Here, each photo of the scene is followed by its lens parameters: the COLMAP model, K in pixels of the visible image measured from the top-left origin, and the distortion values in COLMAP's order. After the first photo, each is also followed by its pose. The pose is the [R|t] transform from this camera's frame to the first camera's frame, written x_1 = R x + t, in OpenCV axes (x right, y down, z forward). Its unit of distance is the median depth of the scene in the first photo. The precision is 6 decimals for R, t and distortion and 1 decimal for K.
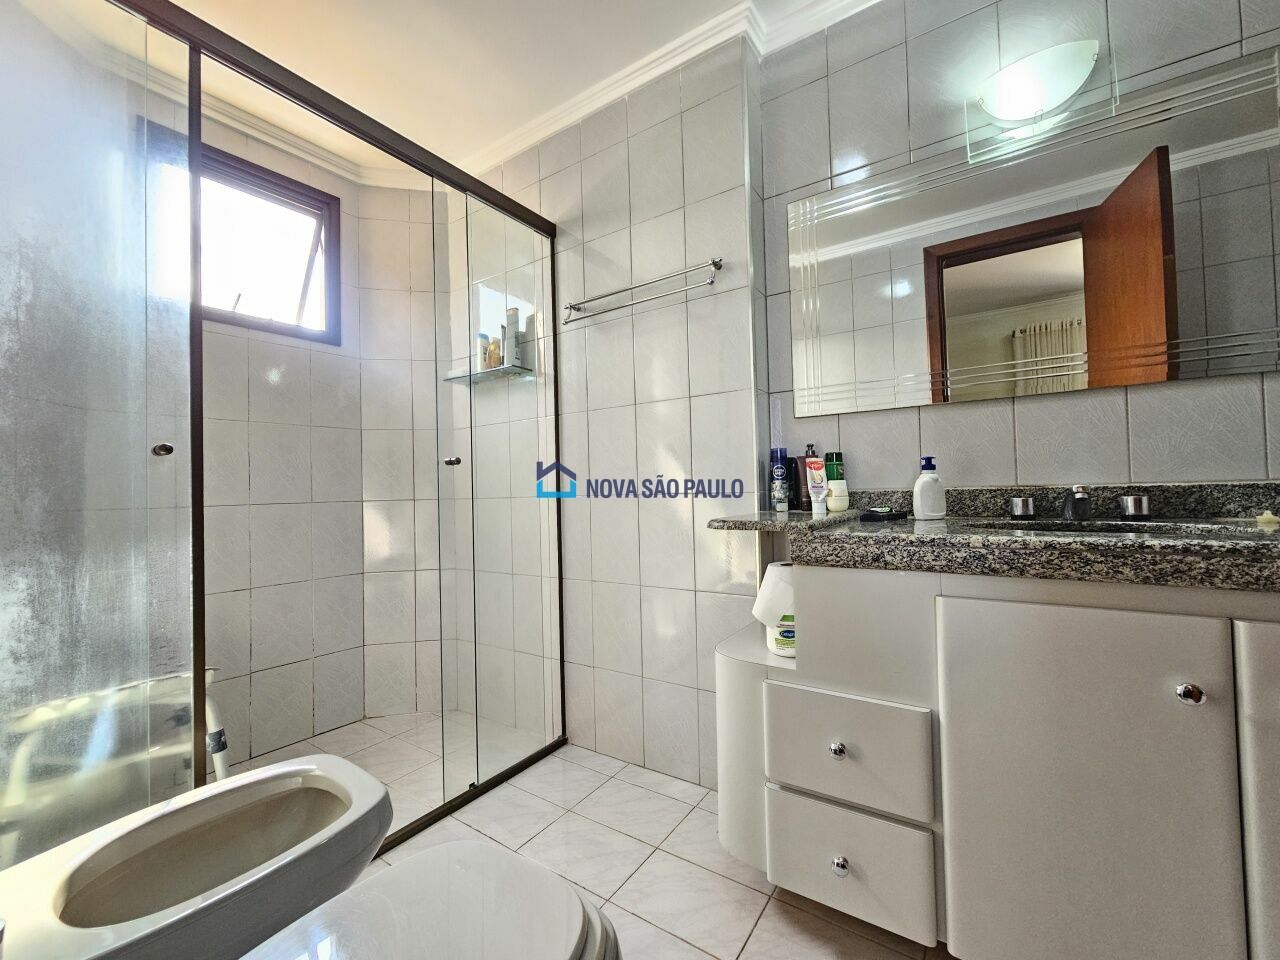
lens RADIAL K [[522.5, 0, 641.8], [0, 522.5, 478.9], [0, 0, 1]] dist [-0.002732, 0.001237]
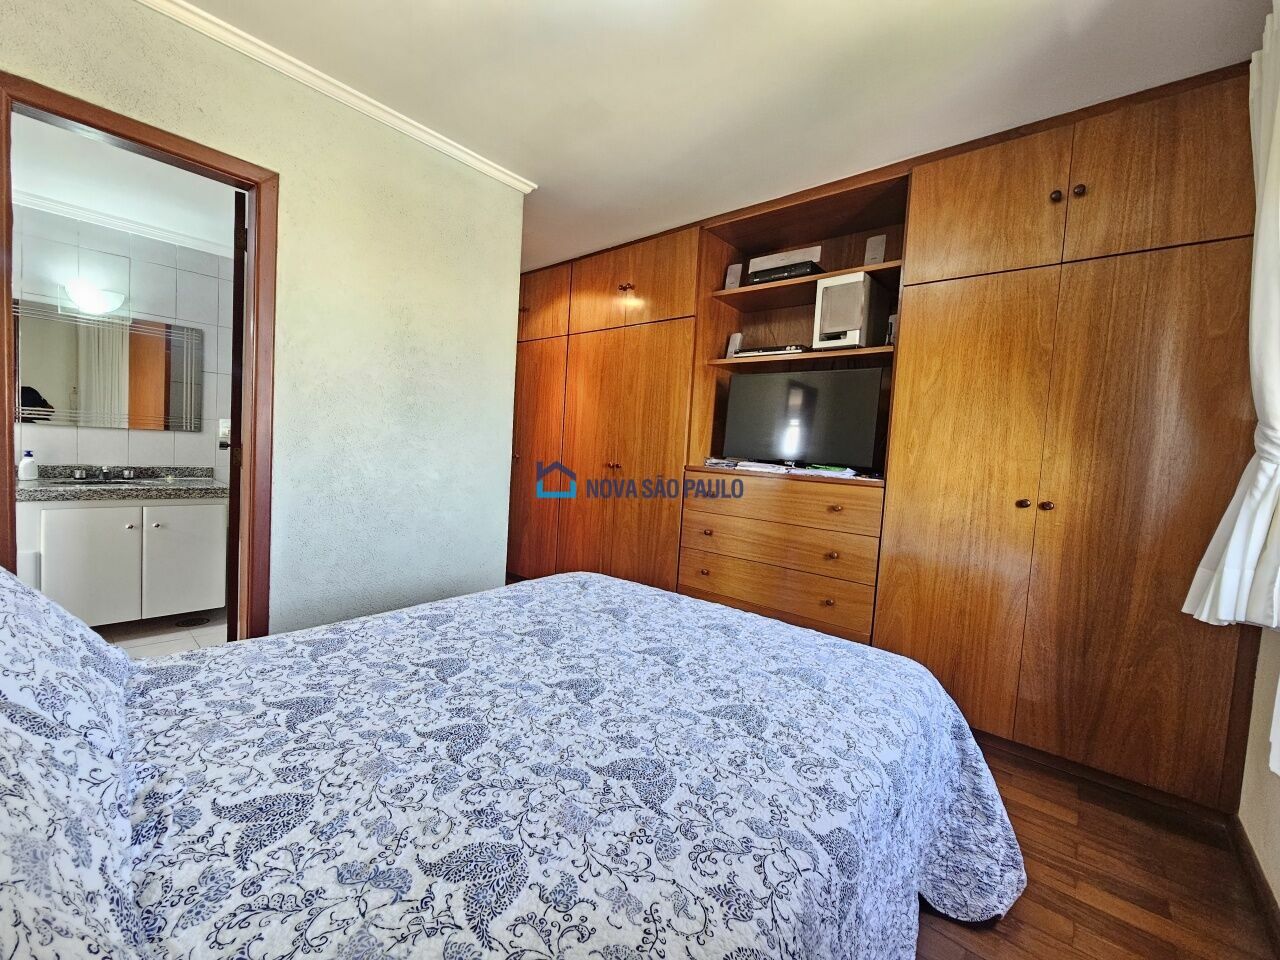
lens RADIAL K [[522.5, 0, 641.8], [0, 522.5, 478.9], [0, 0, 1]] dist [-0.002732, 0.001237]
pose [[0.117659, -0.022326, 0.992803, -1.493777], [-0.091267, 0.995273, 0.033197, -0.265353], [-0.988851, -0.094516, 0.115066, -2.029986]]
